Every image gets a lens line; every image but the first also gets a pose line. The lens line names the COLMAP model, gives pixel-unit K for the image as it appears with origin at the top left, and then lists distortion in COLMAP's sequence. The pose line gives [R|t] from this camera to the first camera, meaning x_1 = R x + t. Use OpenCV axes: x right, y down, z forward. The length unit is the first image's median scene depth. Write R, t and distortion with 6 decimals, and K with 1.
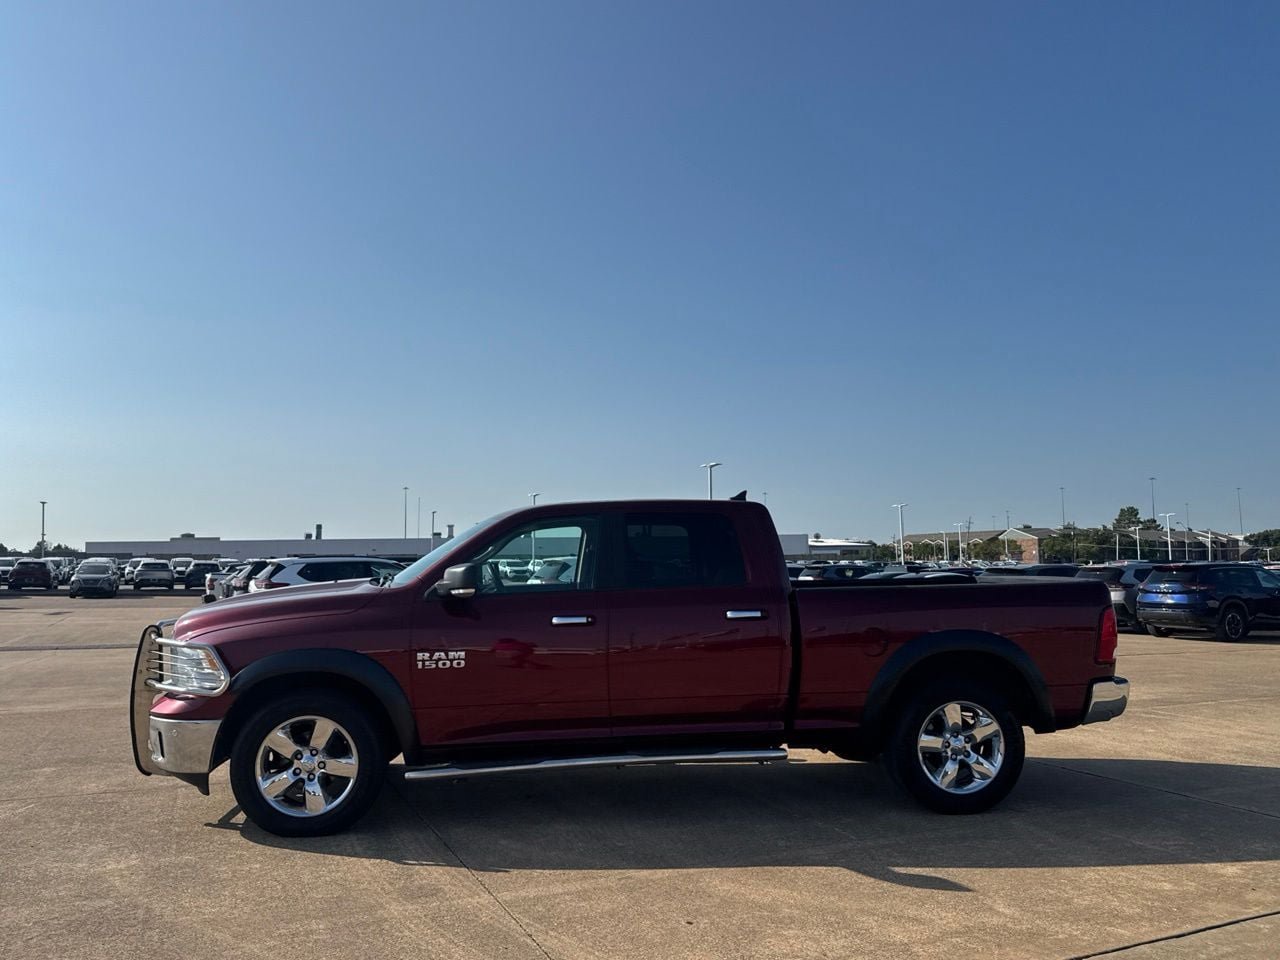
lens RADIAL K [[958.2, 0, 641.3], [0, 958.2, 482.1], [0, 0, 1]] dist [0.040902, -0.053506]
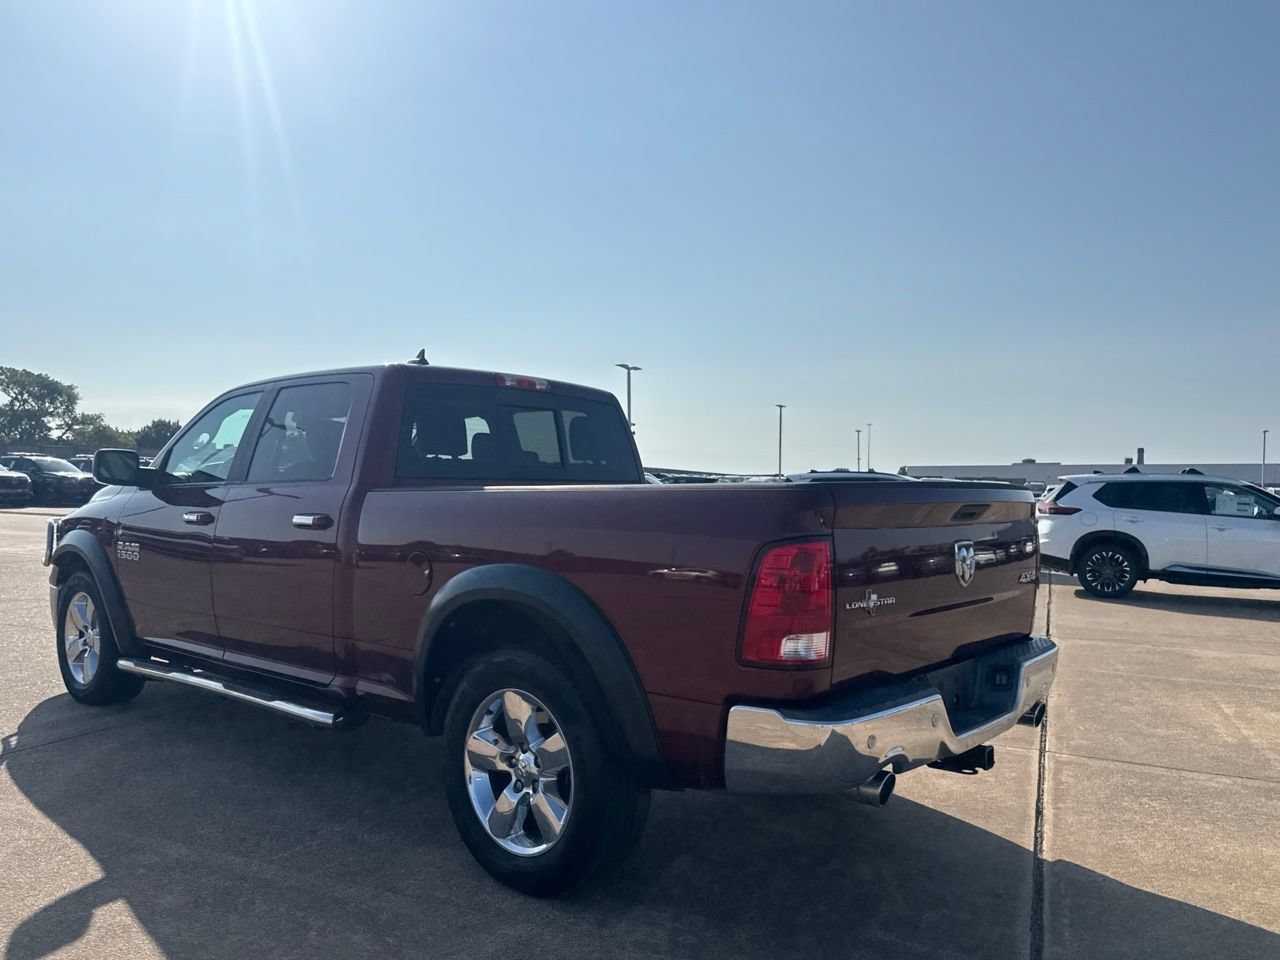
lens RADIAL K [[958.2, 0, 627.2], [0, 958.2, 482.0], [0, 0, 1]] dist [0.040902, -0.053506]
pose [[0.659434, 0.013376, -0.751644, 0.836052], [0.043896, 0.997451, 0.056261, 0.082458], [0.750480, -0.070094, 0.657166, 0.731247]]
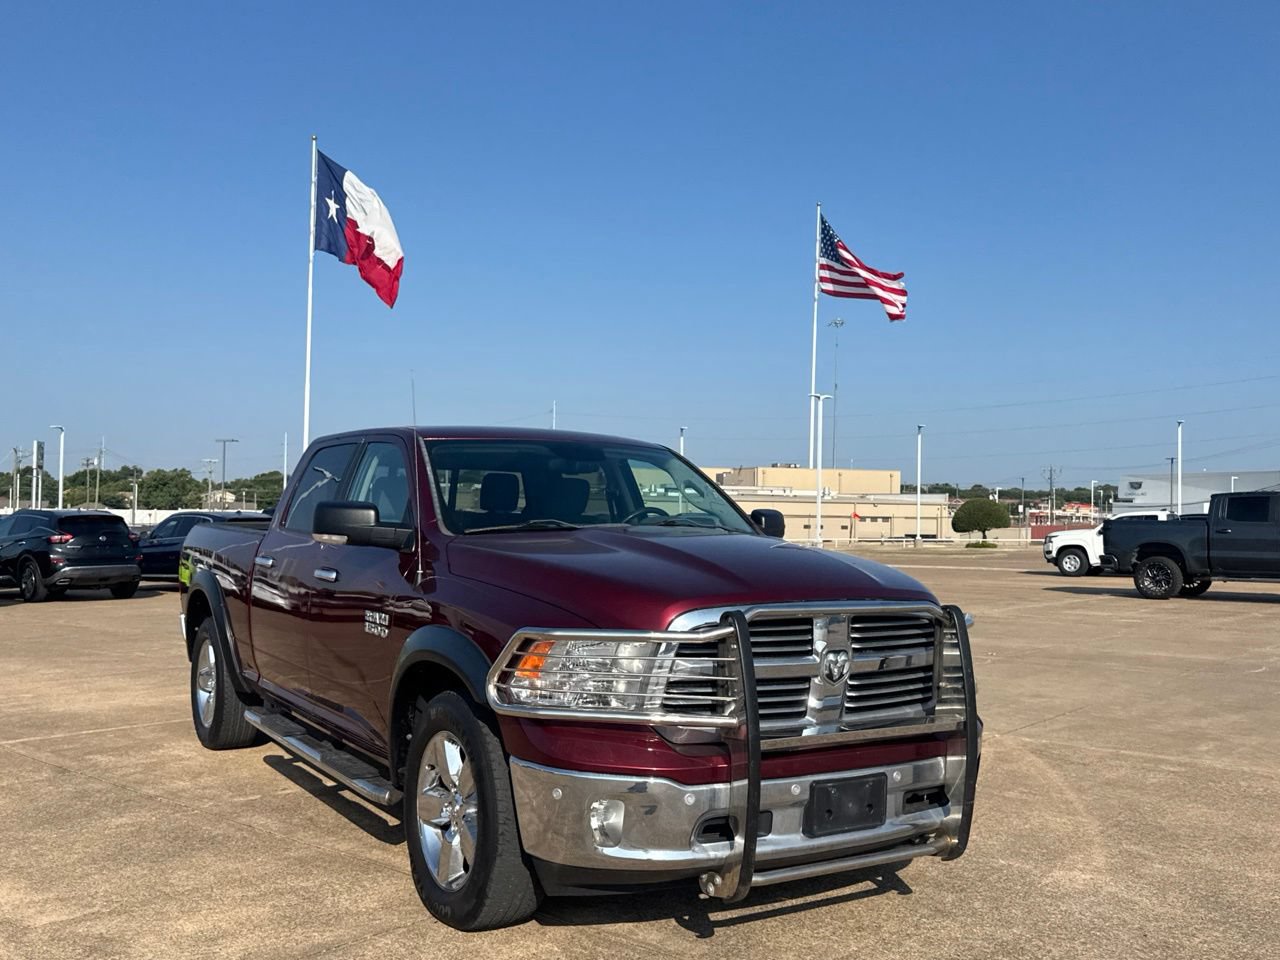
lens RADIAL K [[1188.4, 0, 631.2], [0, 1188.4, 448.7], [0, 0, 1]] dist [0.010735, 0.000000]
pose [[-0.410533, 0.054856, 0.910194, -1.142778], [-0.083825, 0.991692, -0.097576, 0.147050], [-0.907984, -0.116355, -0.402524, 1.546785]]
